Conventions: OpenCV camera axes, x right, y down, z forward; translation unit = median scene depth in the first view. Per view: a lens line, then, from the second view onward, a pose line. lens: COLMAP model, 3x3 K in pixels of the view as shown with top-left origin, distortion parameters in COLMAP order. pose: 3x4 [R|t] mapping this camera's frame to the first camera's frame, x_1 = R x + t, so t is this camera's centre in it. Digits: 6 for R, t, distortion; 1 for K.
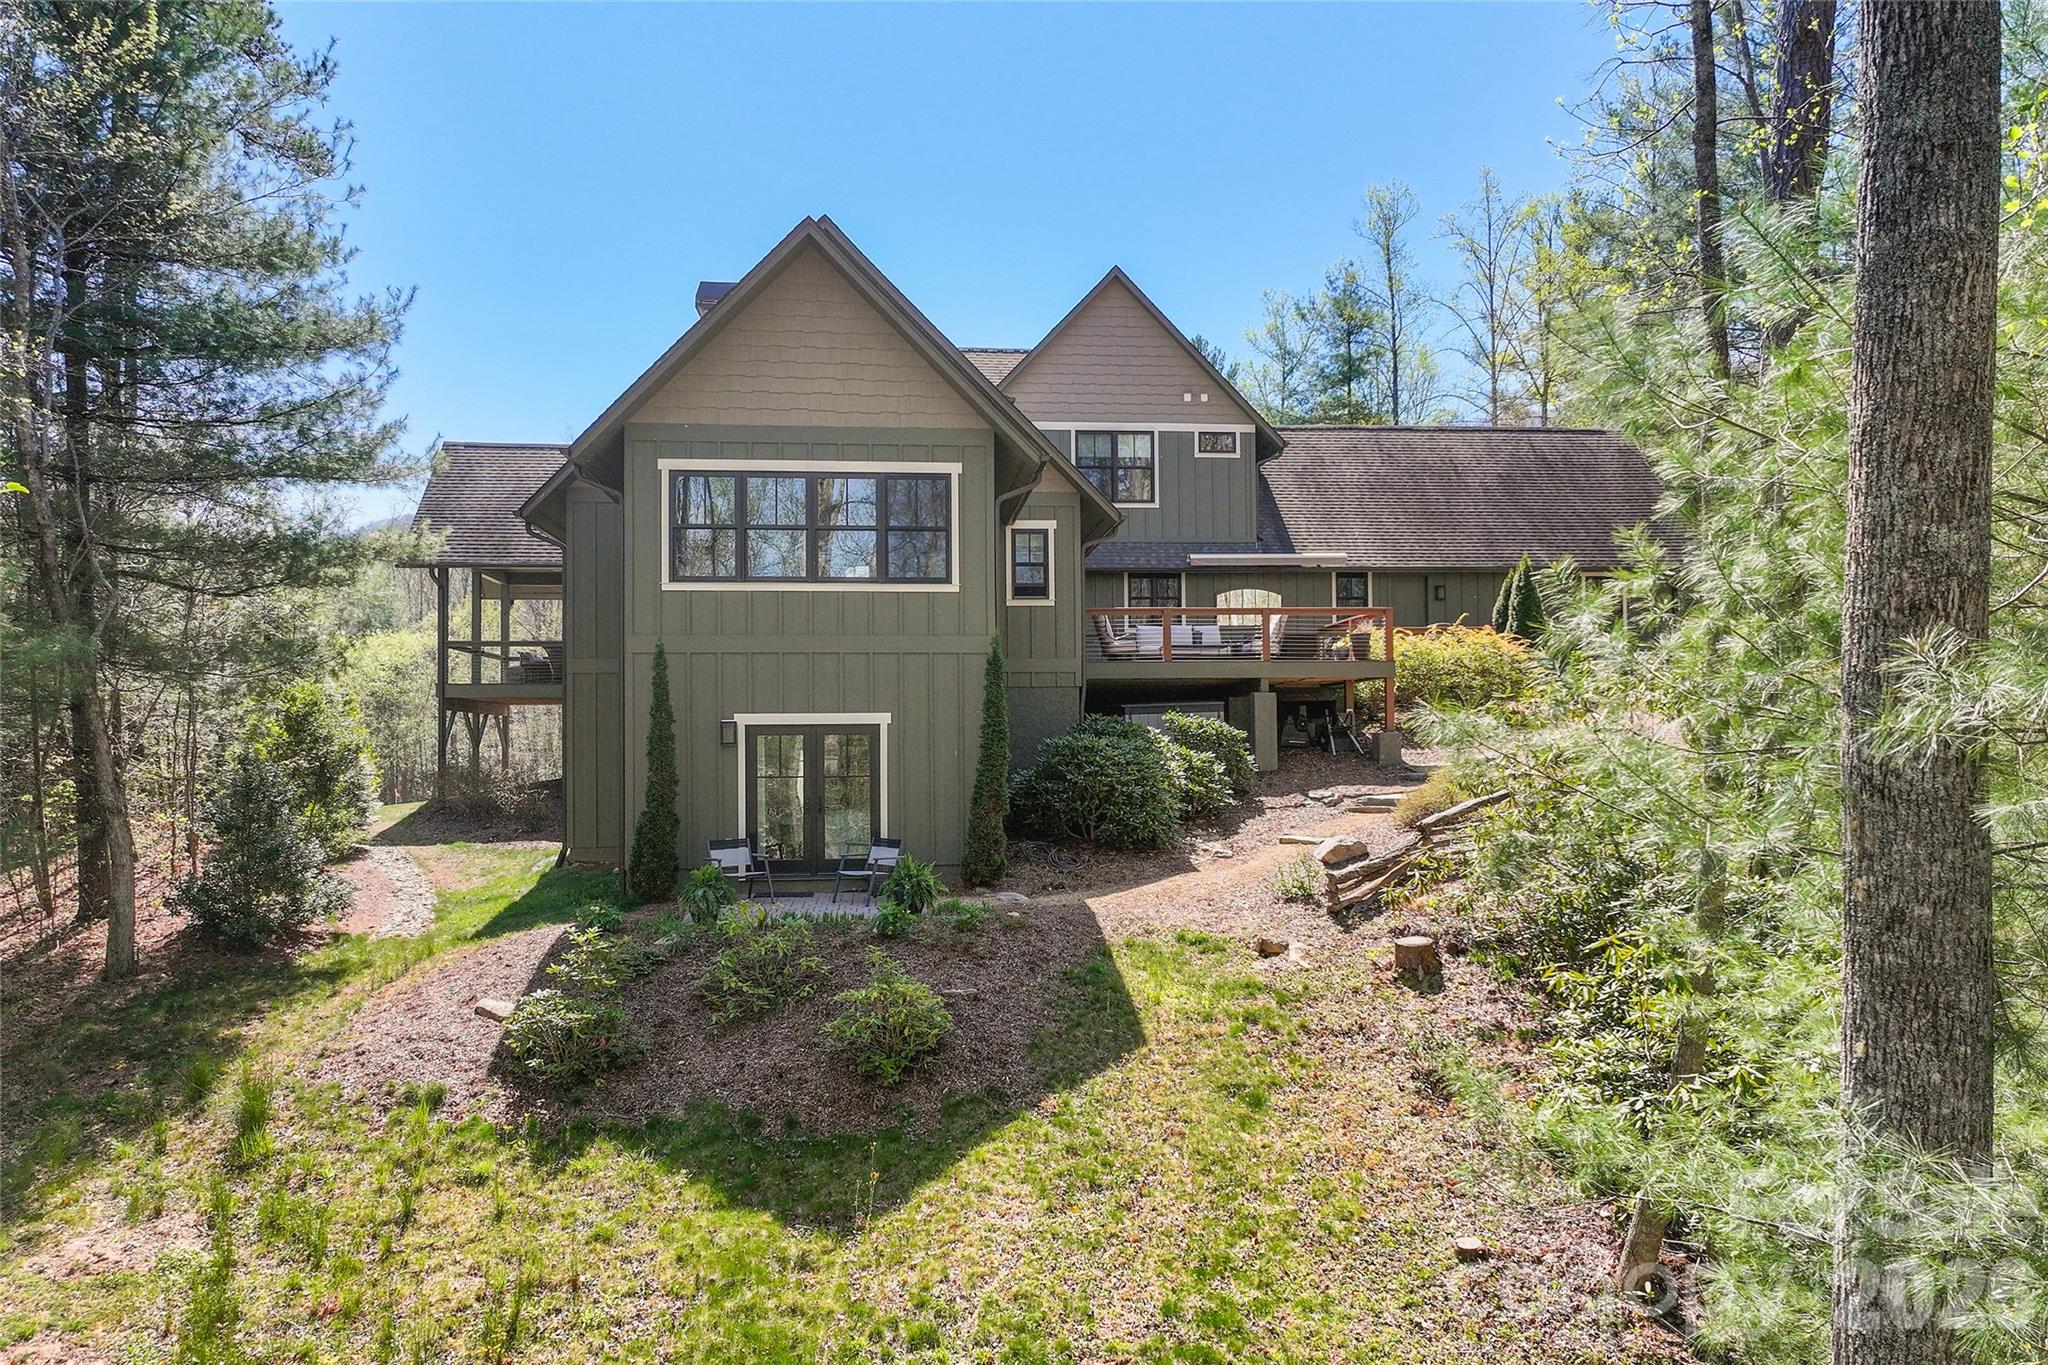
lens RADIAL K [[1429.0, 0, 1031.0], [0, 1429.0, 721.5], [0, 0, 1]] dist [0.006992, 0.002998]
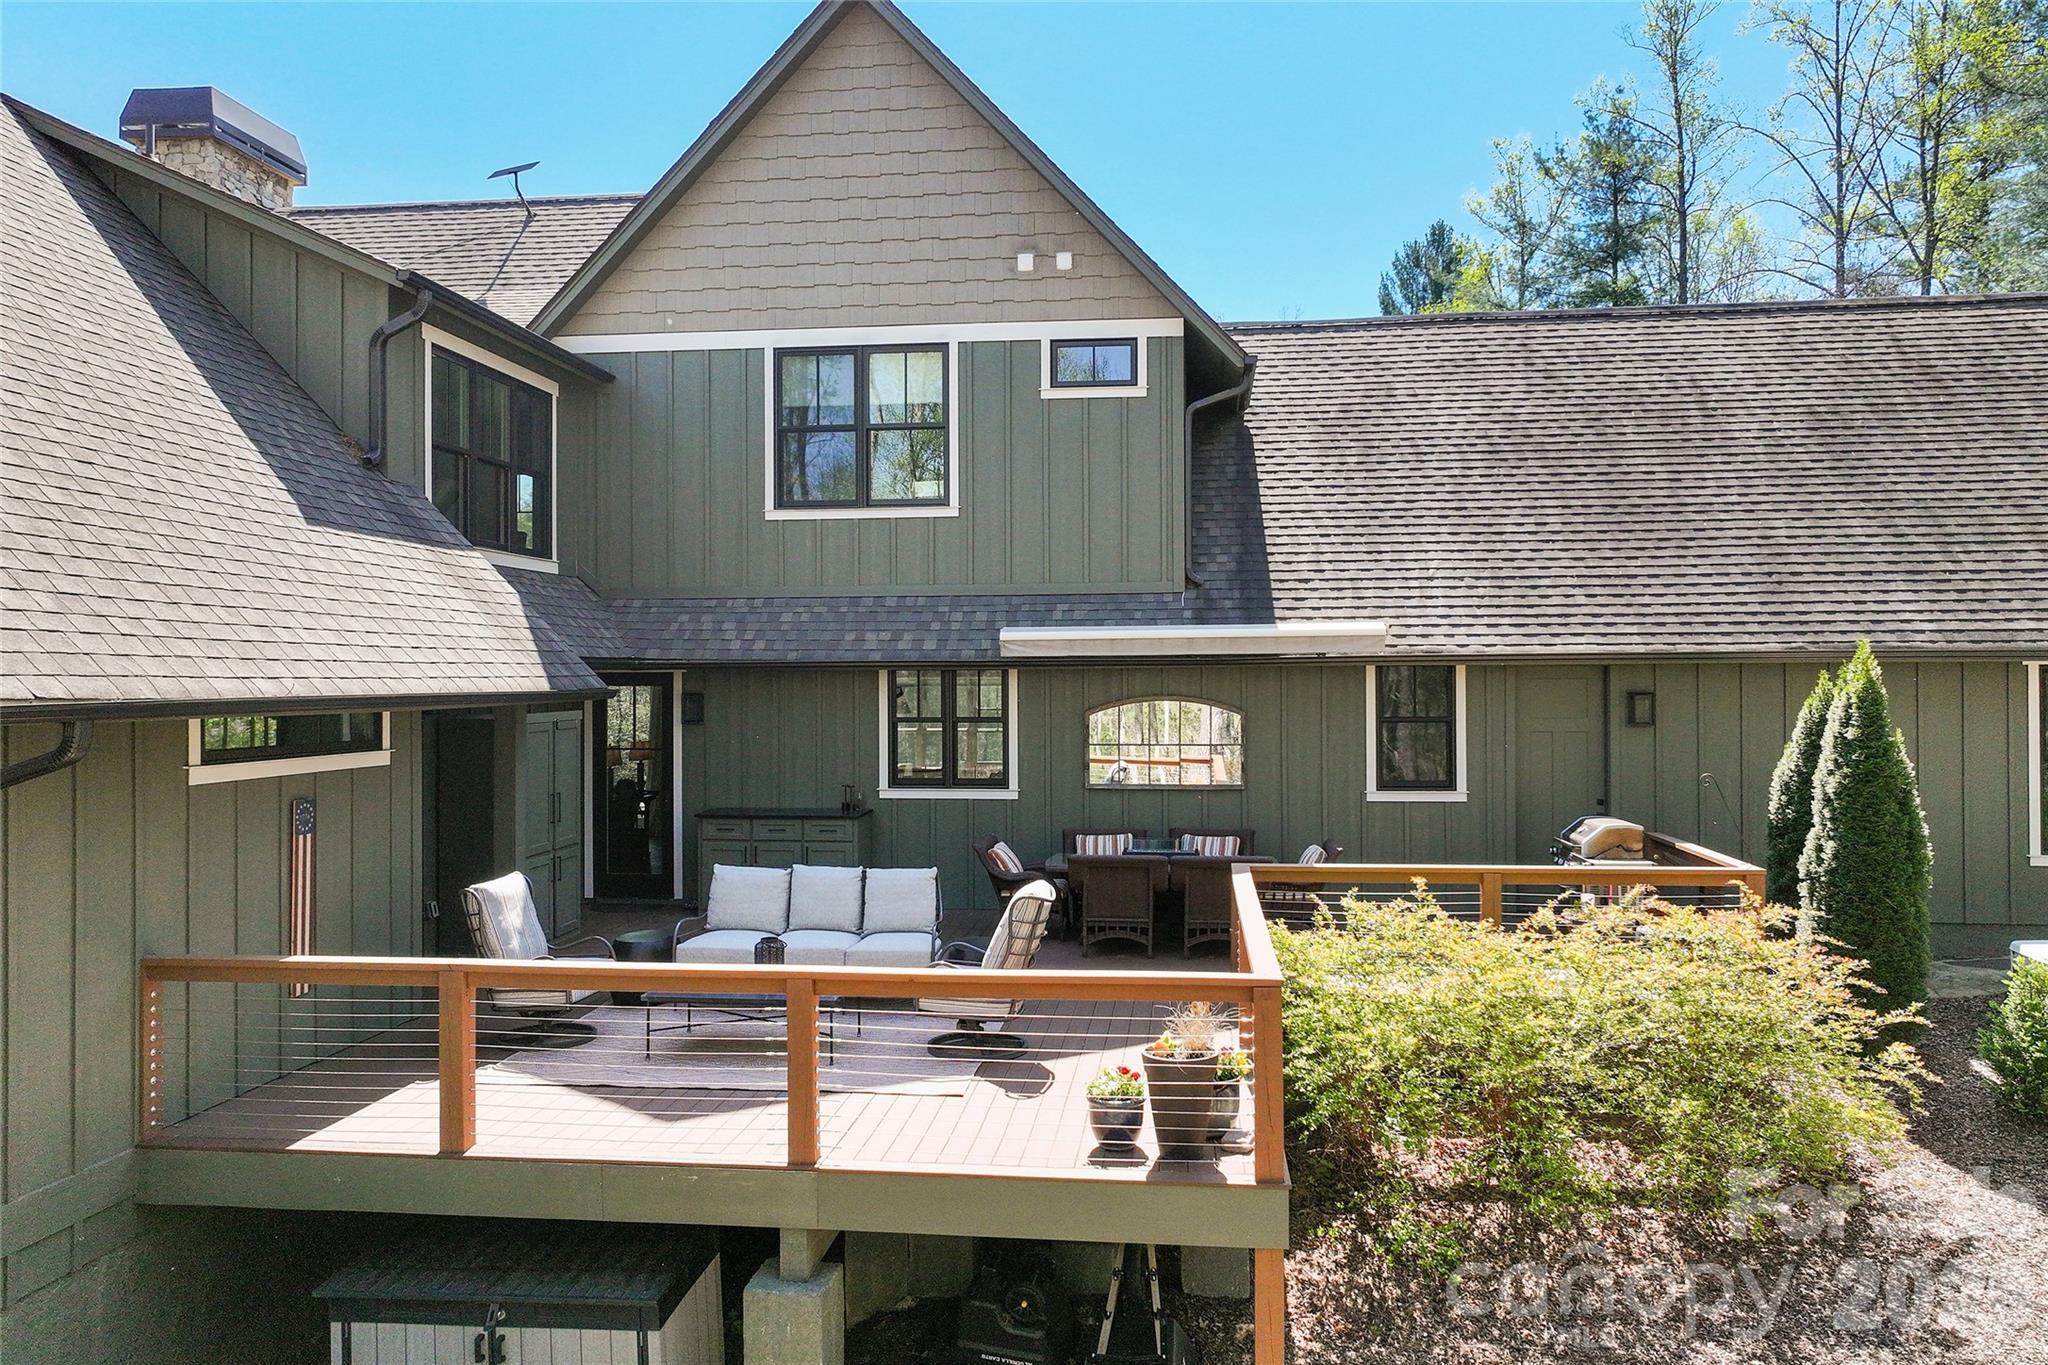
lens RADIAL K [[1447.1, 0, 1024.0], [0, 1447.1, 682.5], [0, 0, 1]] dist [0.009664, 0.002259]
pose [[0.978534, 0.005071, -0.206025, 0.201399], [-0.000785, 0.999782, 0.020880, -0.107454], [0.206086, -0.020270, 0.978324, 0.564269]]
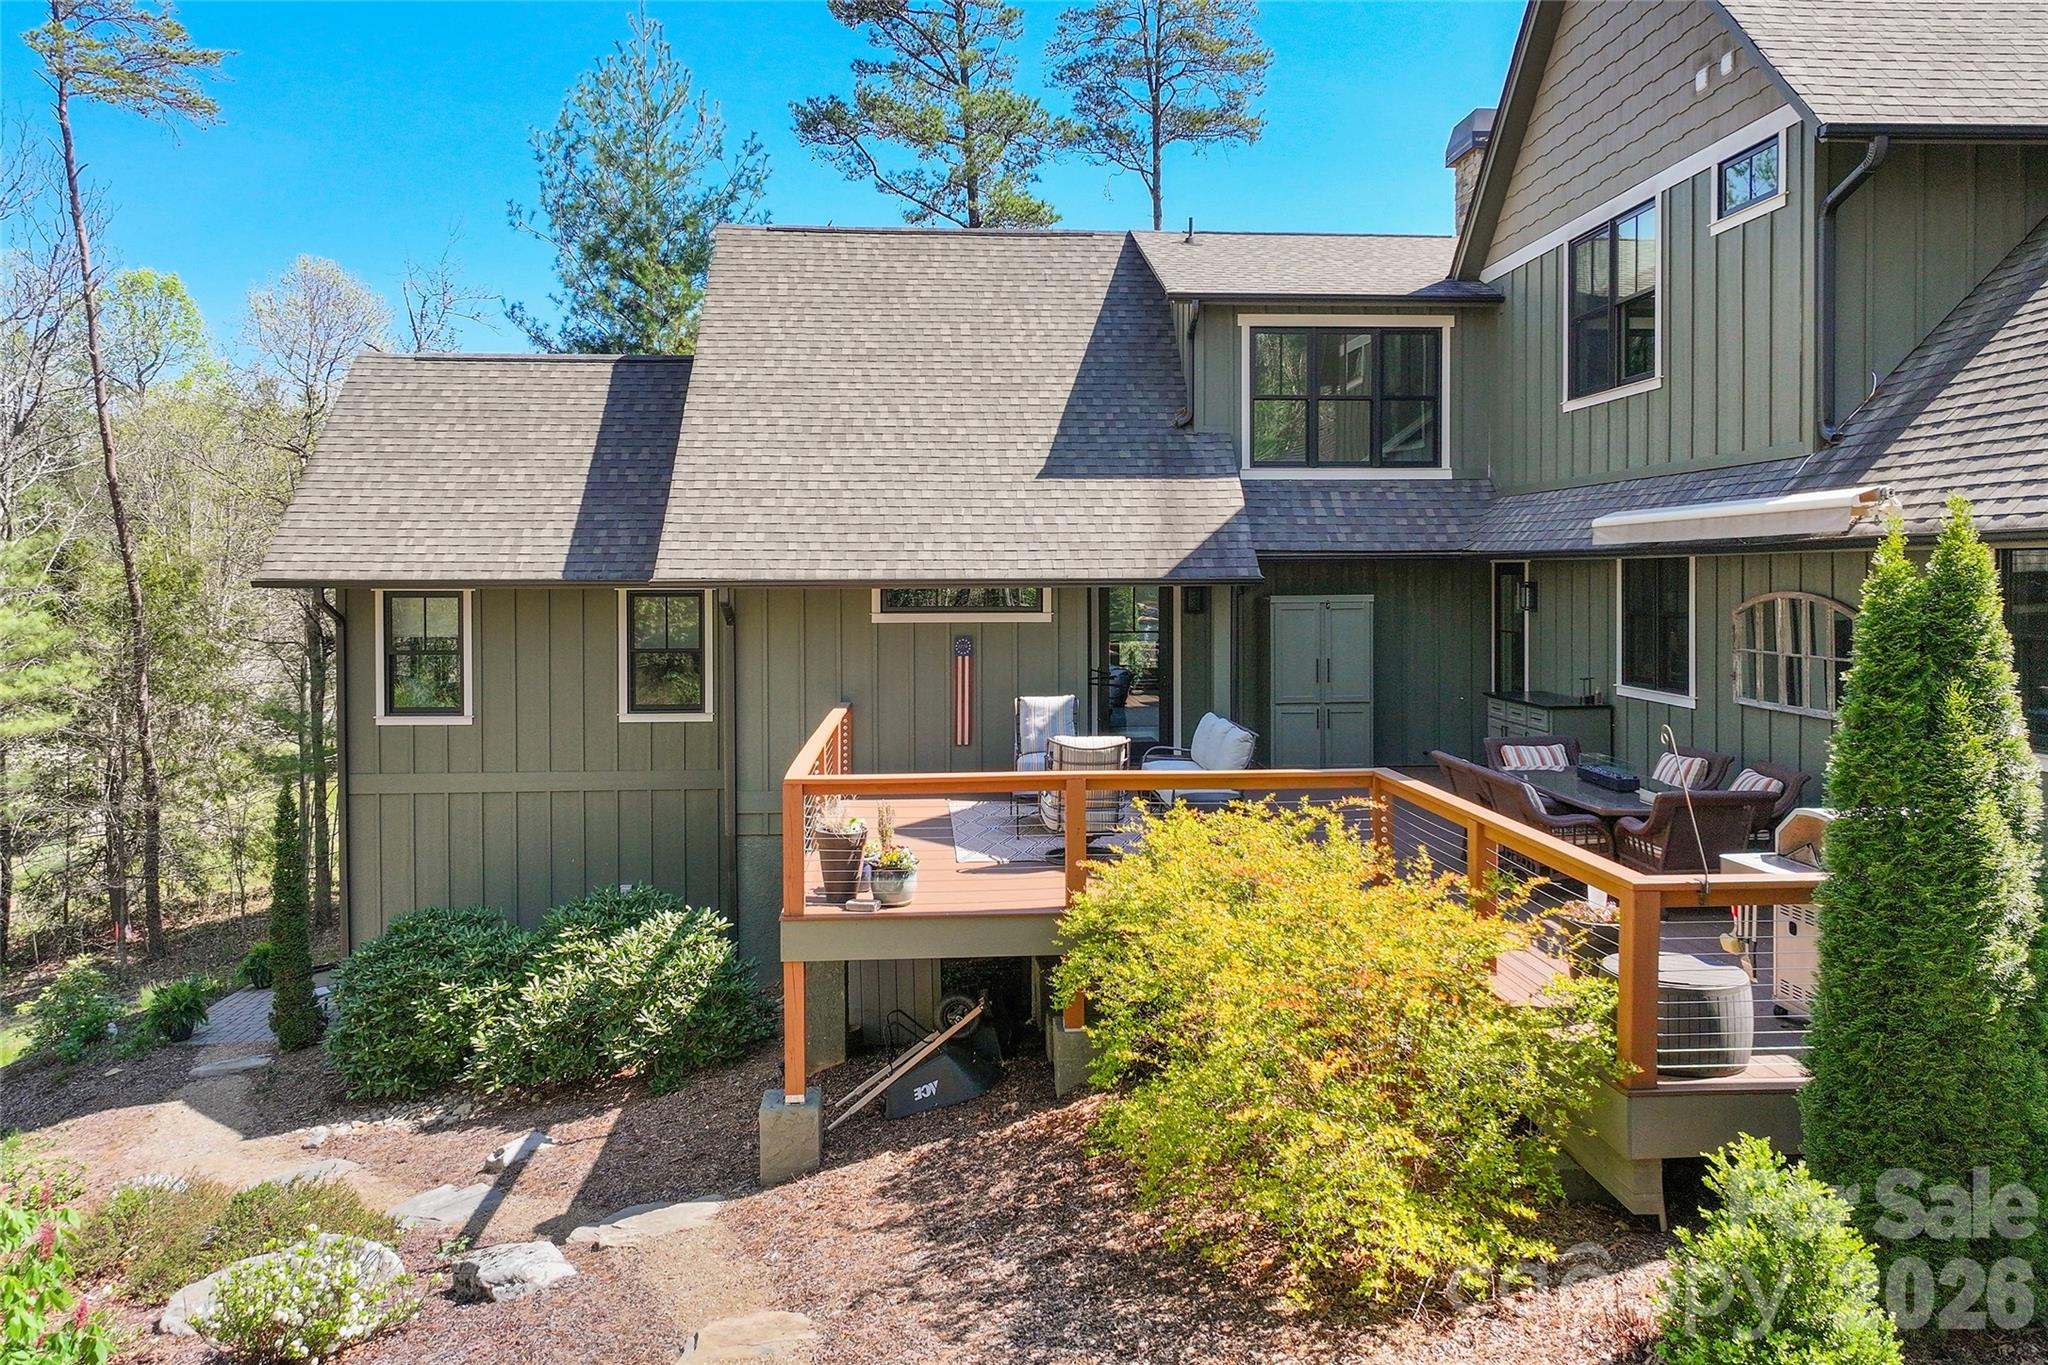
lens RADIAL K [[1416.2, 0, 1025.3], [0, 1416.2, 578.1], [0, 0, 1]] dist [-0.000063, 0.000079]
pose [[-0.023142, 0.017015, -0.999587, 0.485230], [0.020435, 0.999654, 0.016543, -0.106877], [0.999523, -0.020044, -0.023482, 0.831345]]
